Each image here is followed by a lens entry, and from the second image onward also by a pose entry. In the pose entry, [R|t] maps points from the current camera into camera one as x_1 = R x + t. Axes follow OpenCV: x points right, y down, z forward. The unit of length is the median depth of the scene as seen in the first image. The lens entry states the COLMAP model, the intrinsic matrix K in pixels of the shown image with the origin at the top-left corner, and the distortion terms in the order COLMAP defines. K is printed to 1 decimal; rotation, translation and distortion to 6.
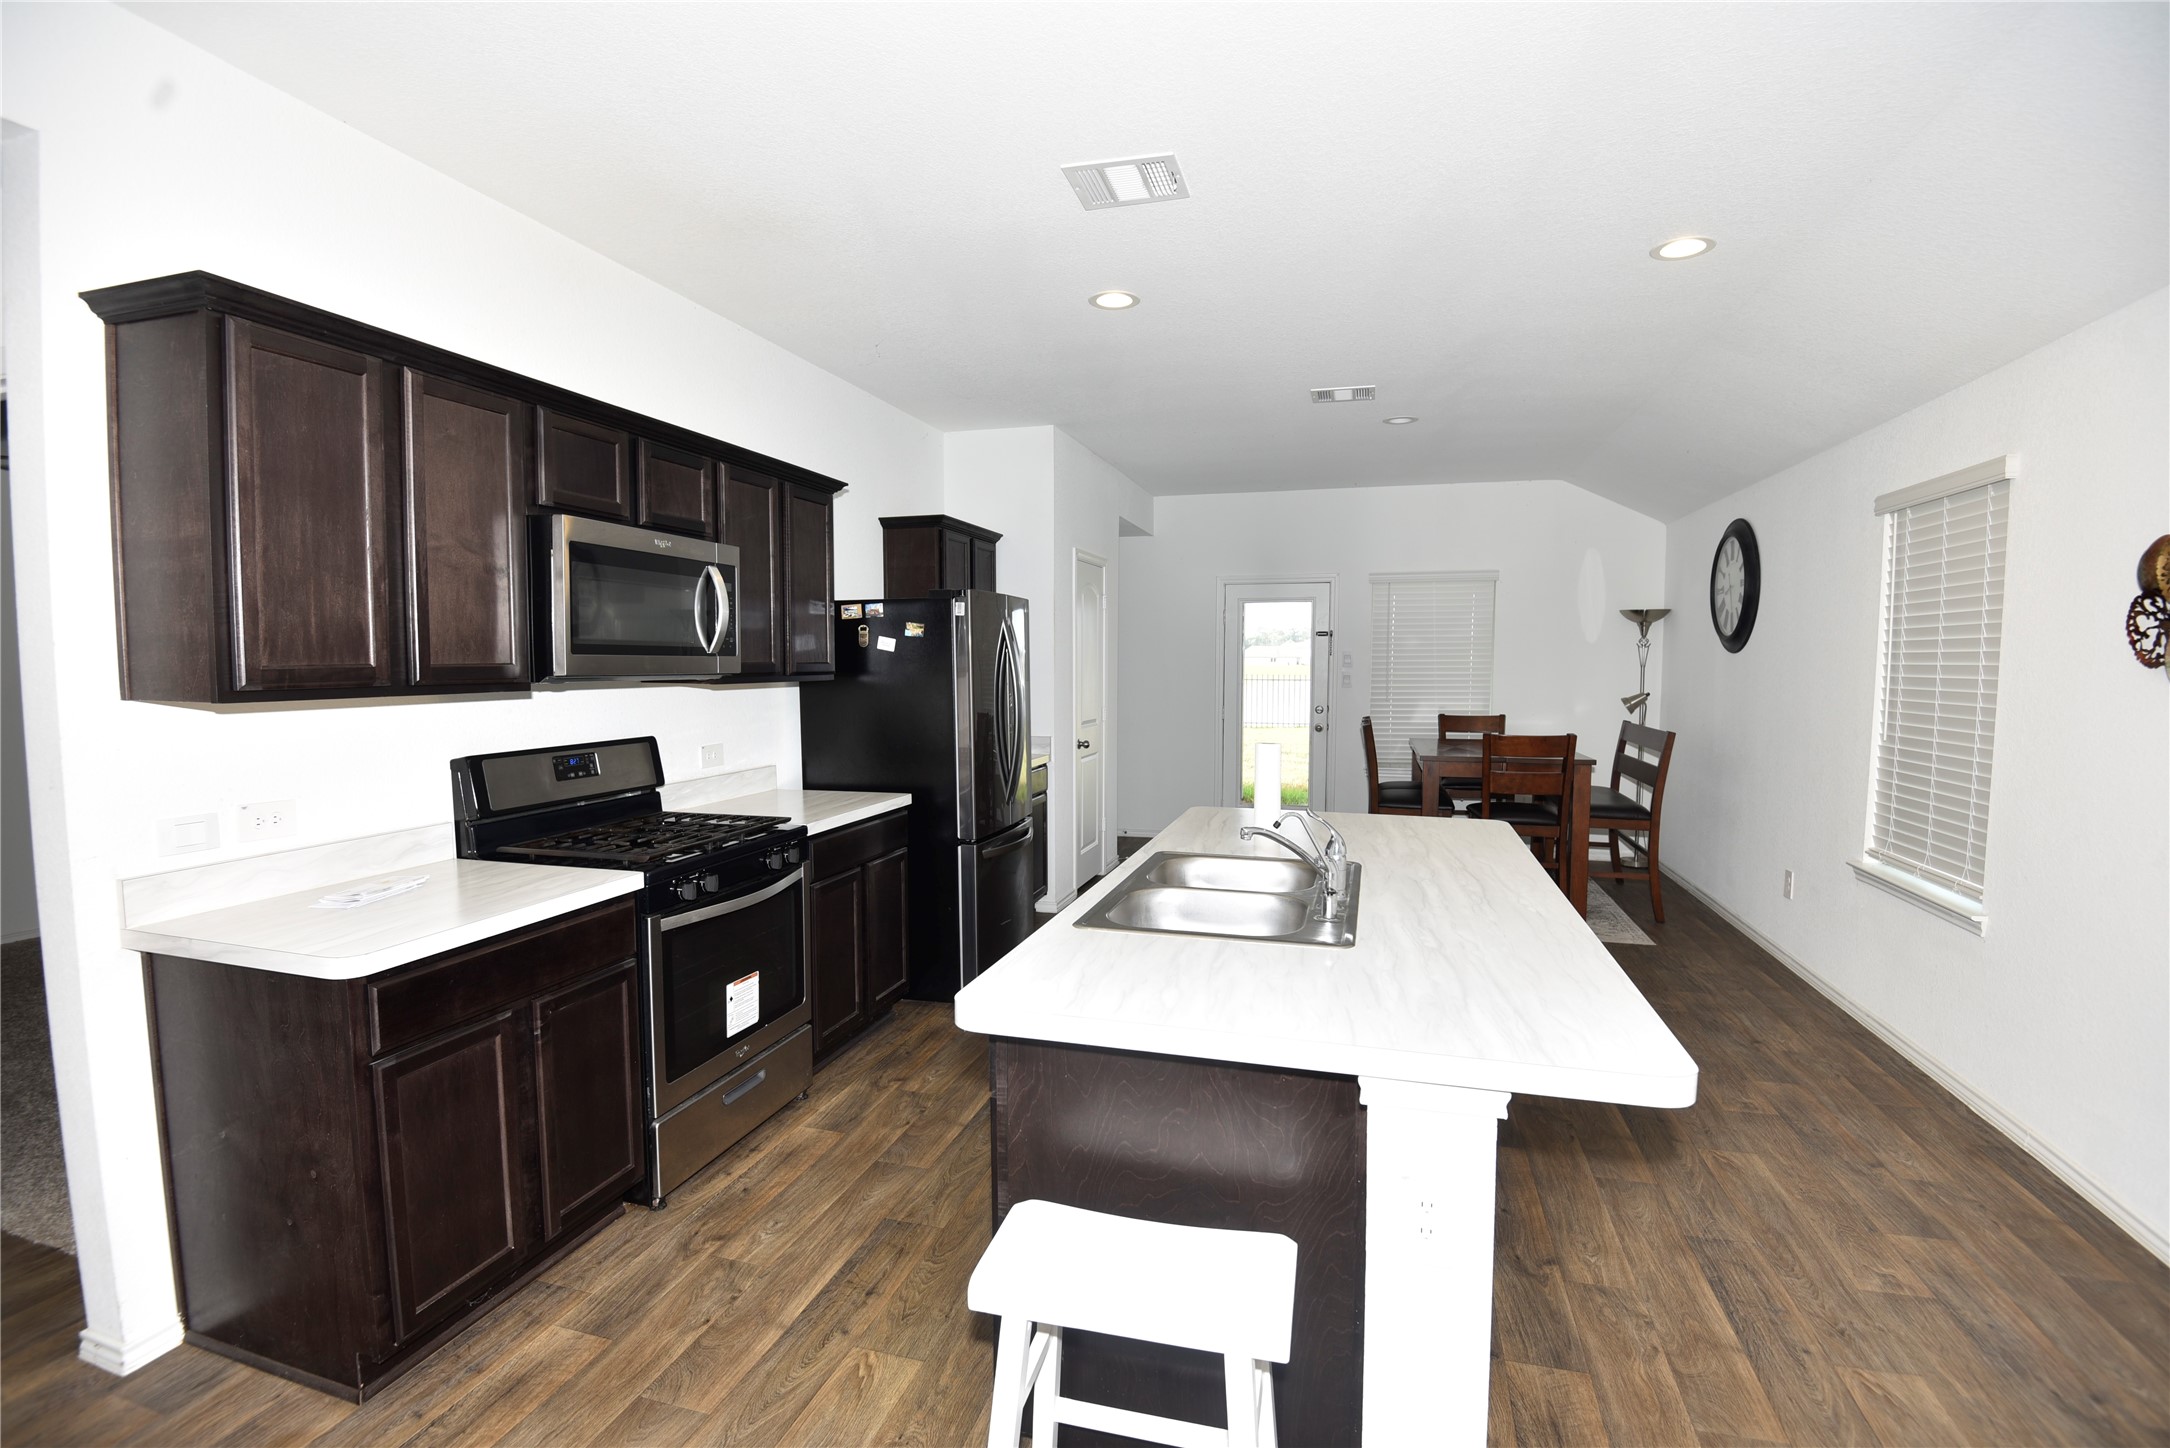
lens RADIAL K [[996.2, 0, 1086.4], [0, 996.2, 727.1], [0, 0, 1]] dist [-0.017862, -0.016367]
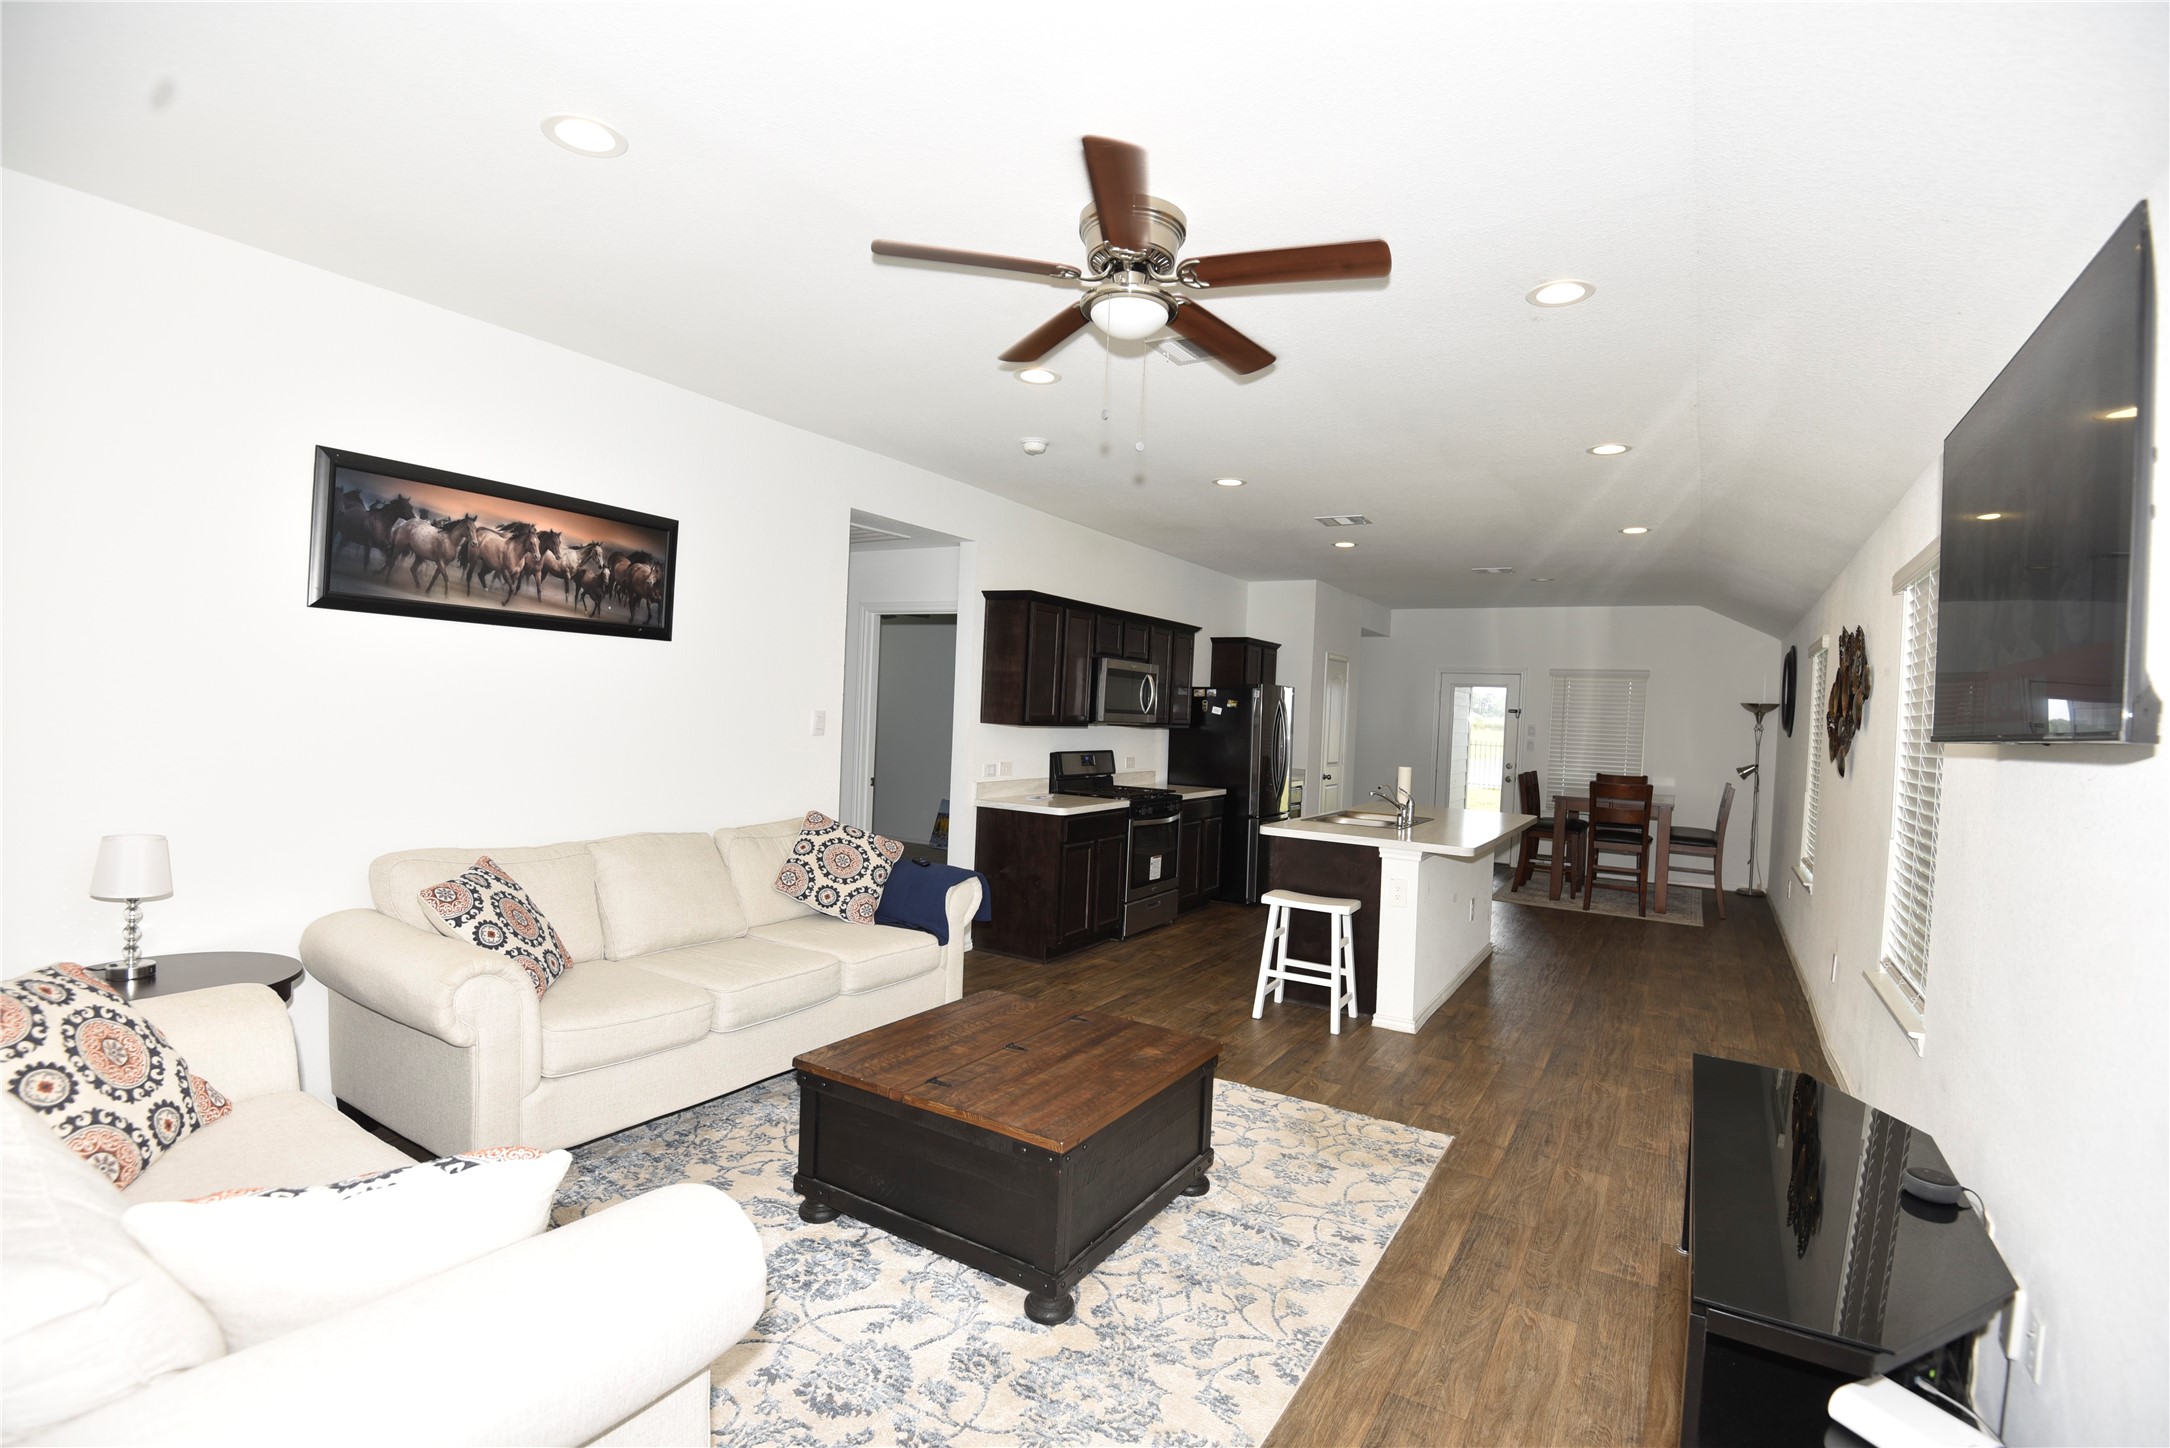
lens RADIAL K [[996.2, 0, 1086.4], [0, 996.2, 727.1], [0, 0, 1]] dist [-0.017862, -0.016367]
pose [[0.962703, 0.044036, -0.266954, 0.099048], [-0.058941, 0.997103, -0.048079, 0.078267], [0.264064, 0.062020, 0.962509, -1.291516]]
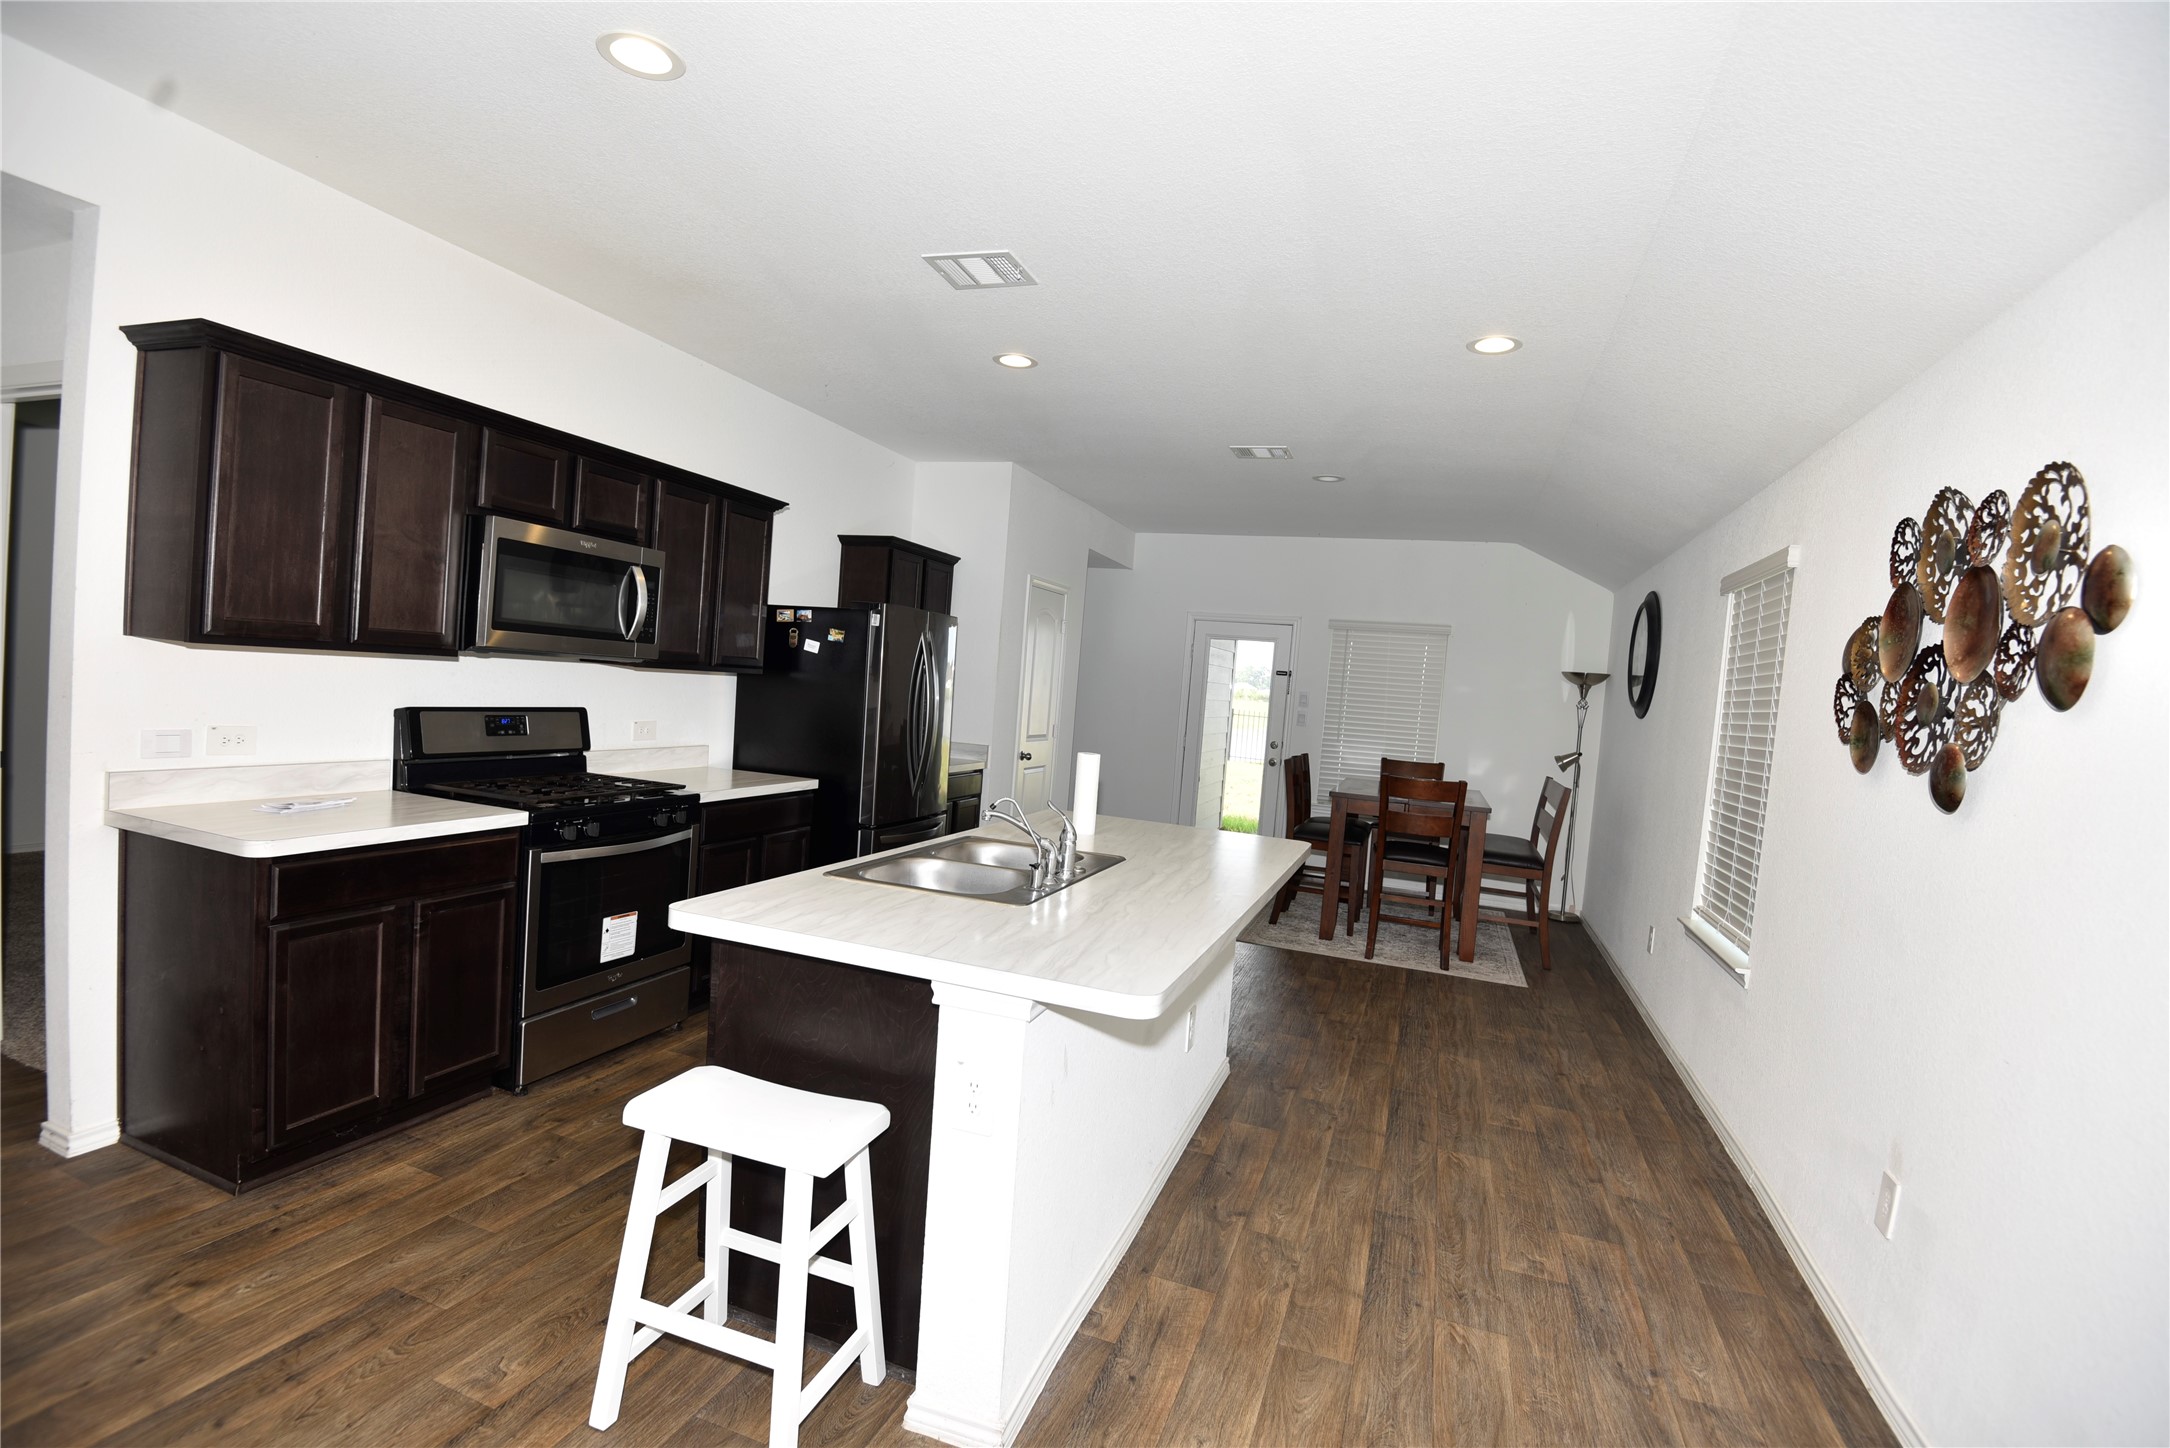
lens RADIAL K [[996.2, 0, 1086.4], [0, 996.2, 727.1], [0, 0, 1]] dist [-0.017862, -0.016367]
pose [[0.995174, 0.080011, -0.056806, 0.260790], [-0.081517, 0.996366, -0.024704, 0.015100], [0.054623, 0.029216, 0.998080, -0.156343]]
